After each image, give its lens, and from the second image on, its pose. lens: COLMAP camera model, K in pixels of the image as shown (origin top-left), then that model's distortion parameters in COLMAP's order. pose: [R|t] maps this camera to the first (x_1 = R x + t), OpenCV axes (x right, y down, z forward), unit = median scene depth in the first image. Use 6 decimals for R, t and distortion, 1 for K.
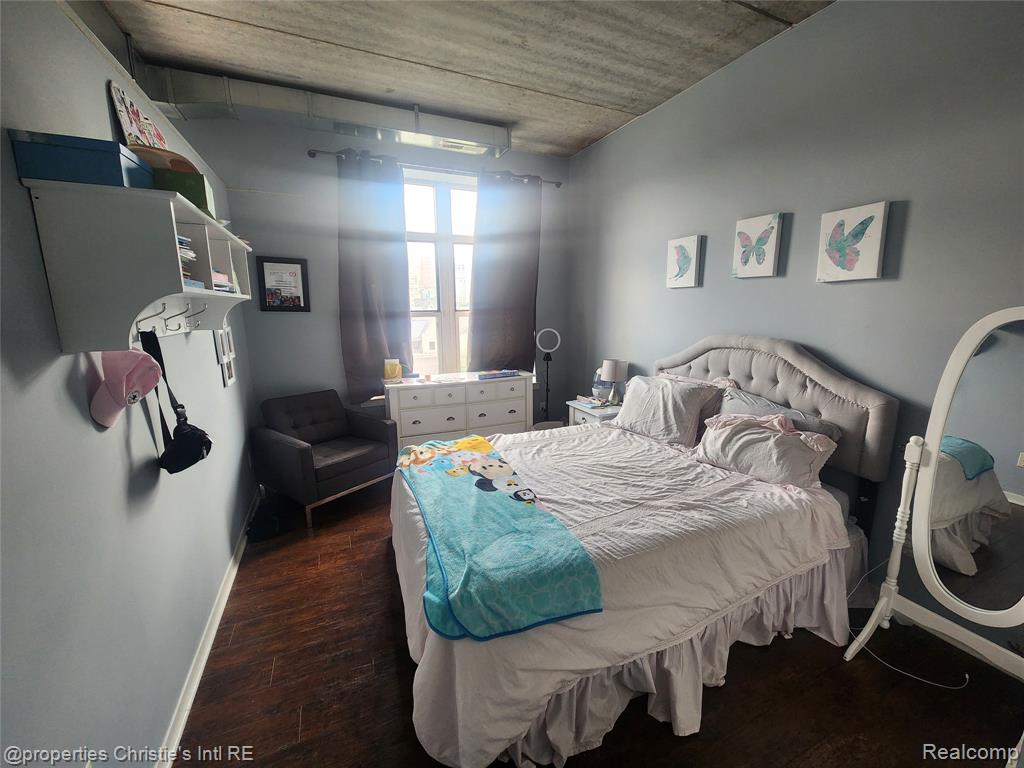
lens RADIAL K [[415.0, 0, 513.7], [0, 415.0, 382.3], [0, 0, 1]] dist [0.004897, 0.000101]
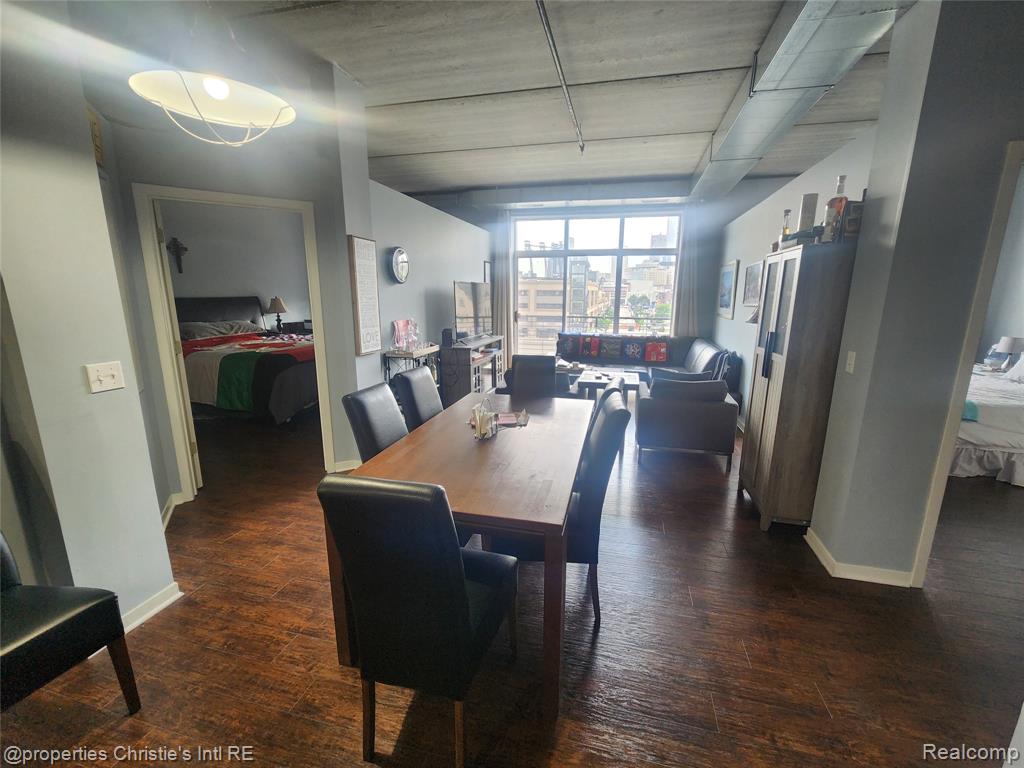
lens RADIAL K [[415.0, 0, 515.2], [0, 415.0, 382.5], [0, 0, 1]] dist [0.004897, 0.000101]
pose [[0.789028, 0.146916, -0.596532, -0.192193], [-0.124640, 0.989073, 0.078732, 0.178825], [0.601581, 0.012231, 0.798718, -0.996760]]
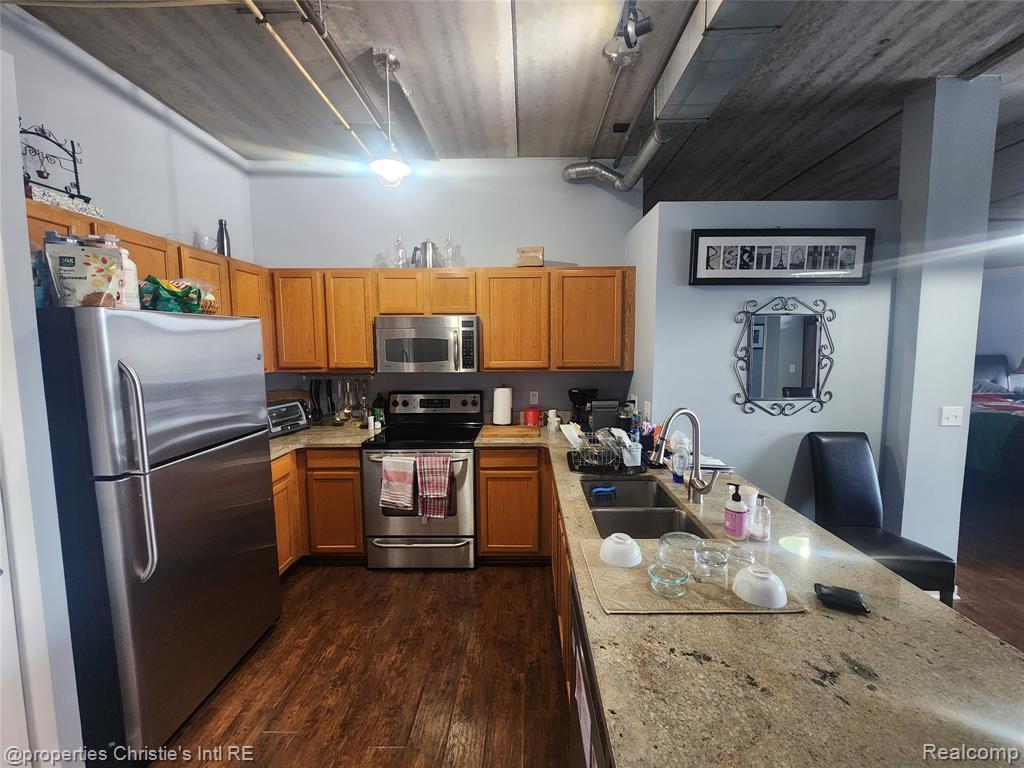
lens RADIAL K [[415.0, 0, 516.5], [0, 415.0, 383.2], [0, 0, 1]] dist [0.004897, 0.000101]
pose [[-0.403439, 0.095654, -0.909993, -0.025423], [-0.148098, 0.974581, 0.168101, 0.196290], [0.902942, 0.202587, -0.379018, -1.192003]]
